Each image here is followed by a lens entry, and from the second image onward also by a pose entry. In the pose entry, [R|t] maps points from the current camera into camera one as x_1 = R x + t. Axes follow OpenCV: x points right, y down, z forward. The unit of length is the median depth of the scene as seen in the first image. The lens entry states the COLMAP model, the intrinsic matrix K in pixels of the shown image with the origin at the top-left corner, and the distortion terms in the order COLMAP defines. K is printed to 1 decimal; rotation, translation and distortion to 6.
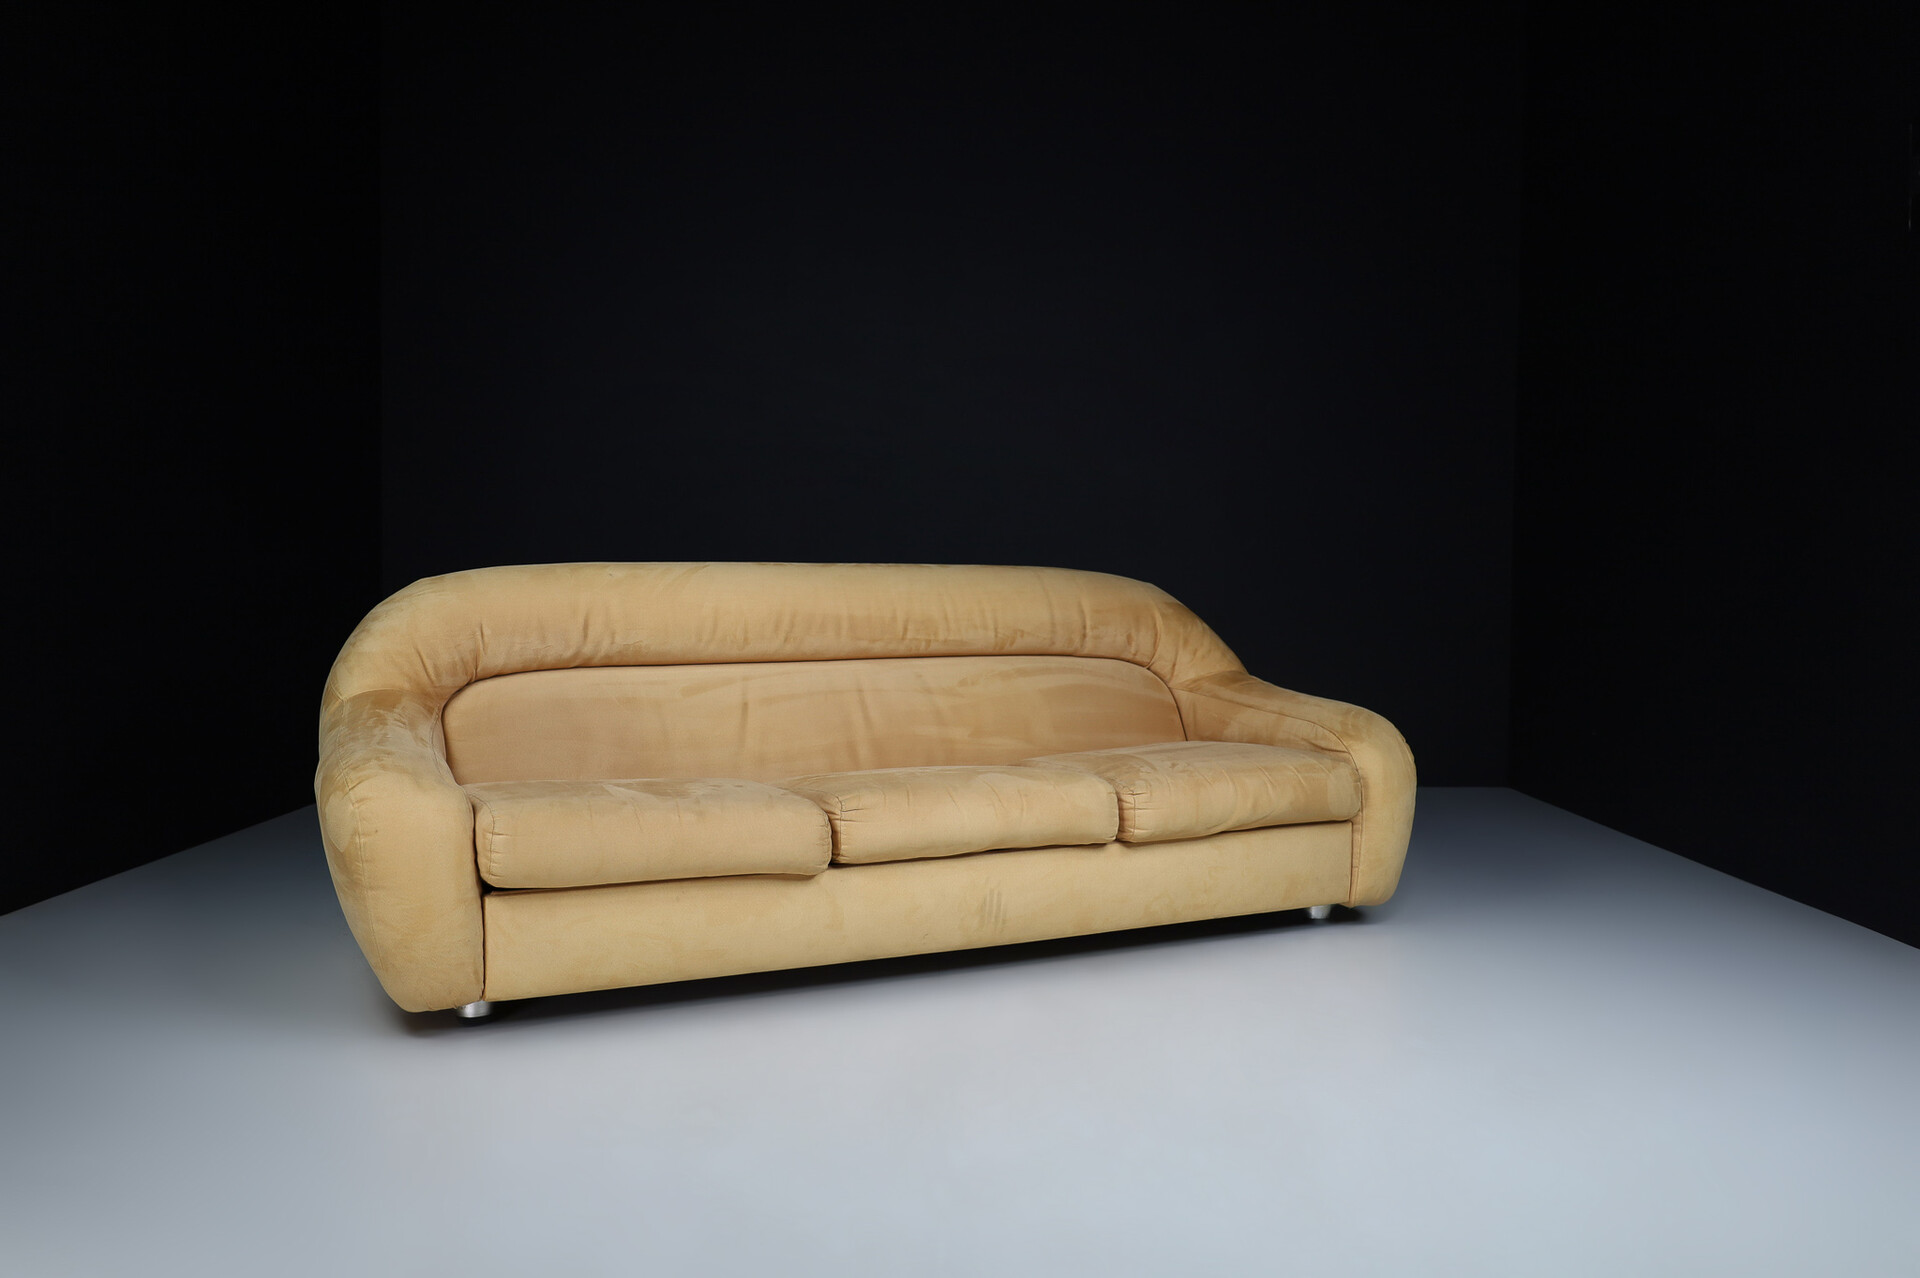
lens RADIAL K [[1567.1, 0, 960.0], [0, 1567.1, 639.0], [0, 0, 1]] dist [-0.011627, -0.003135]
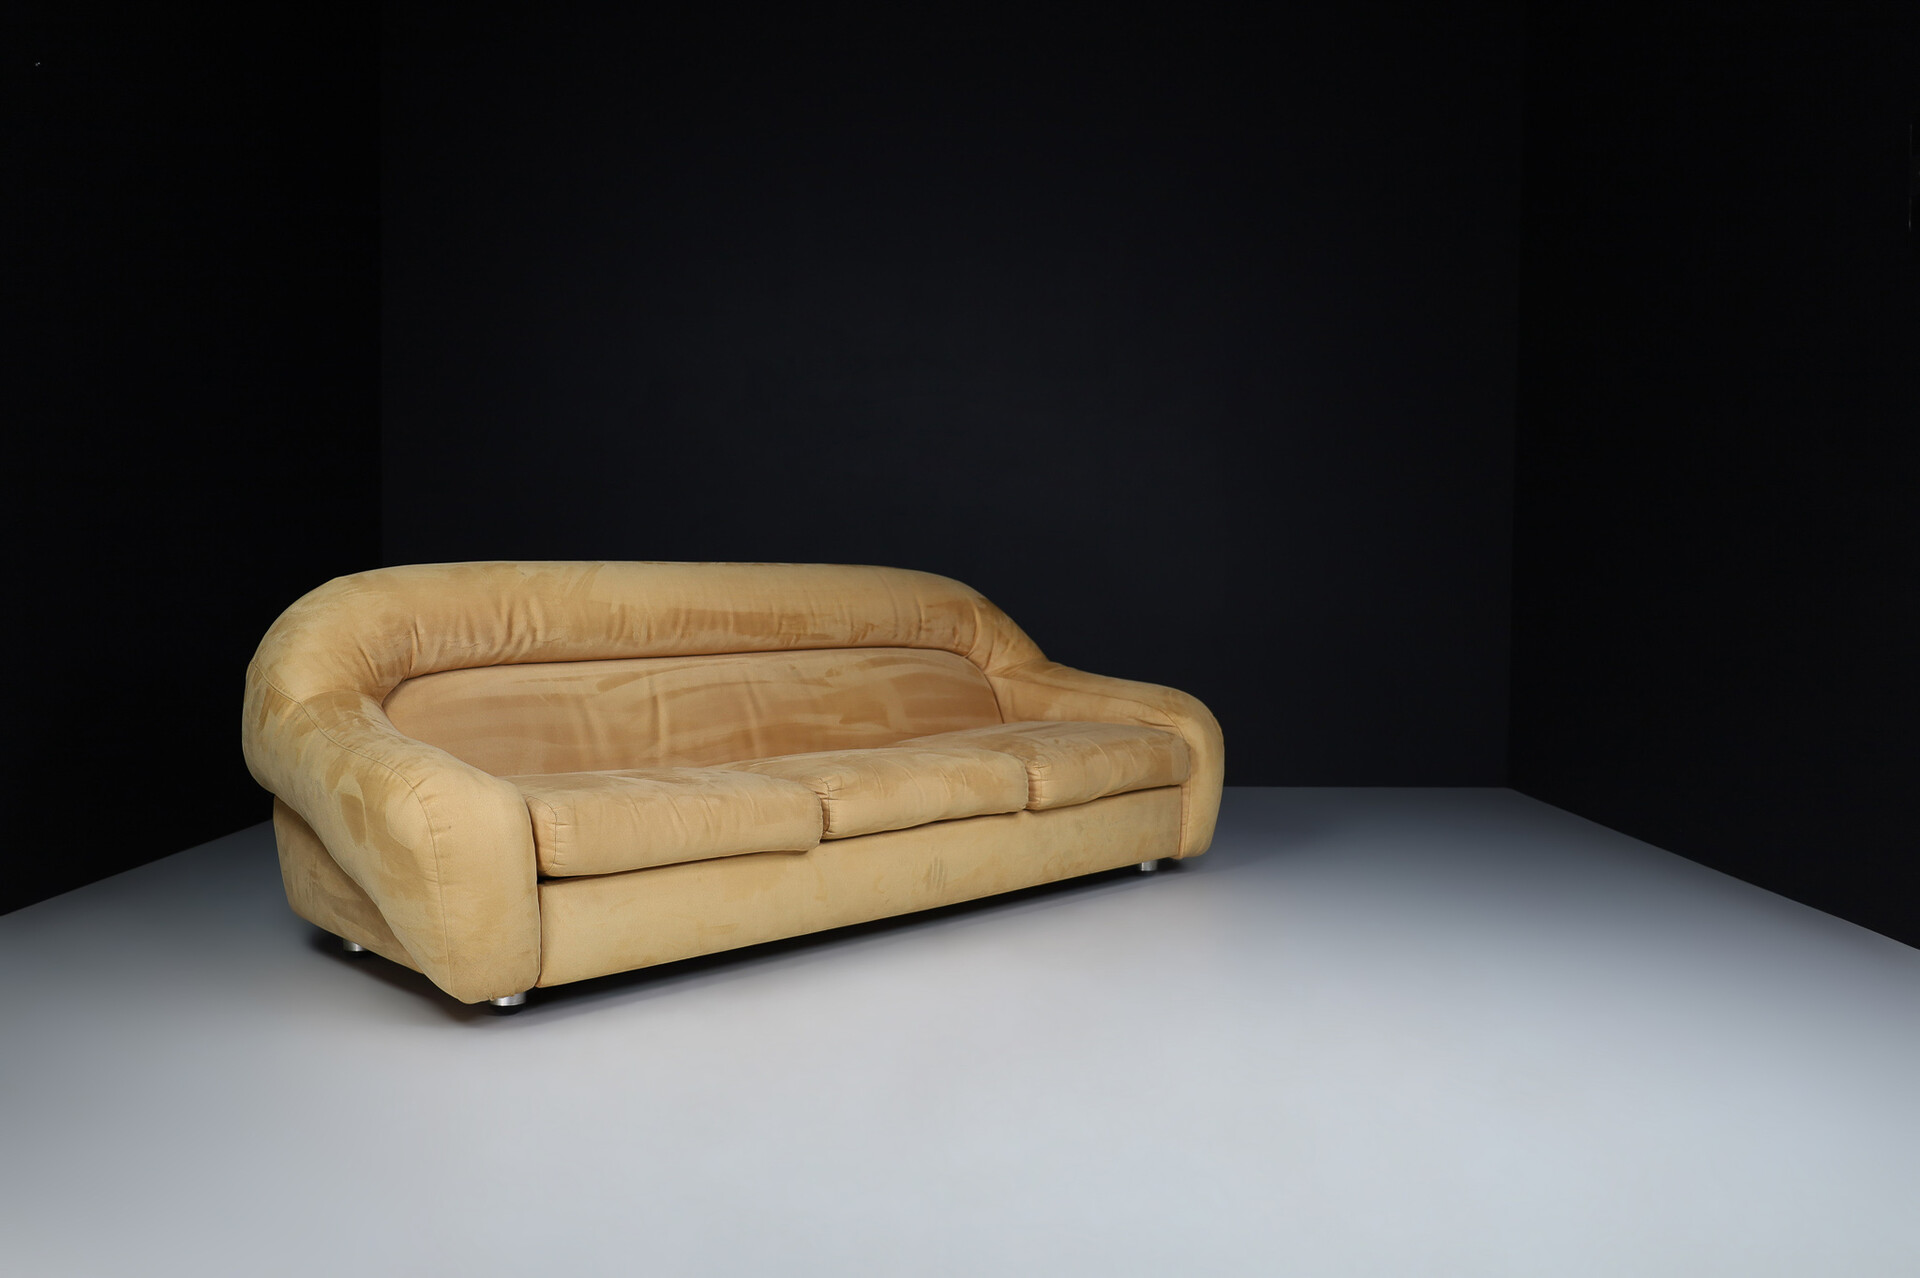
lens RADIAL K [[1571.6, 0, 939.2], [0, 1571.6, 636.3], [0, 0, 1]] dist [0.005559, 0.000139]
pose [[0.948667, -0.011651, 0.316062, -0.282701], [0.010742, 0.999932, 0.004616, -0.001992], [-0.316094, -0.000984, 0.948727, -0.052655]]
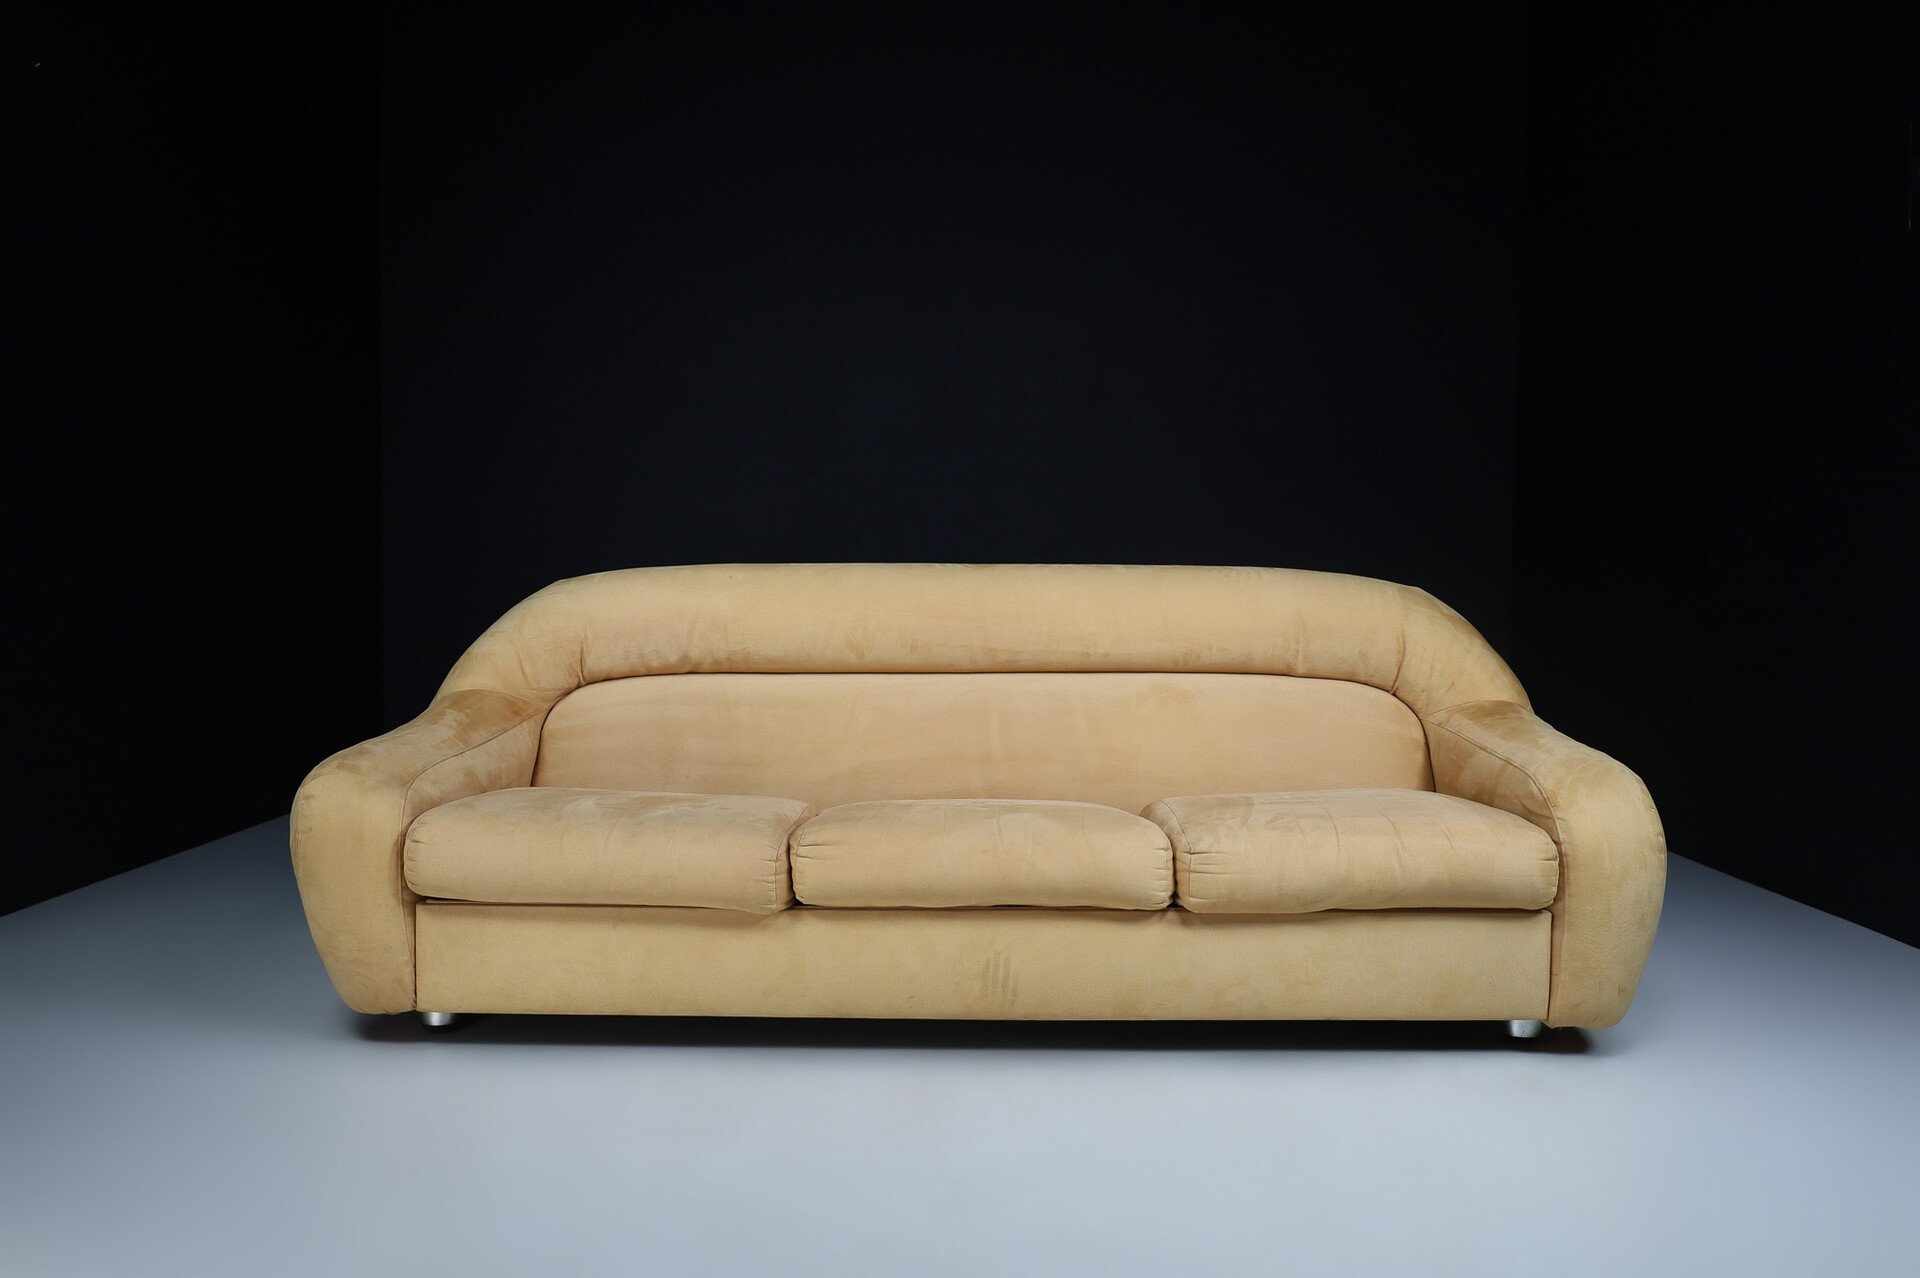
lens RADIAL K [[1567.1, 0, 960.0], [0, 1567.1, 639.0], [0, 0, 1]] dist [-0.011627, -0.003135]
pose [[0.889249, 0.019306, -0.457016, 0.328397], [-0.020378, 0.999789, 0.002584, -0.008174], [0.456970, 0.007015, 0.889455, 0.210874]]
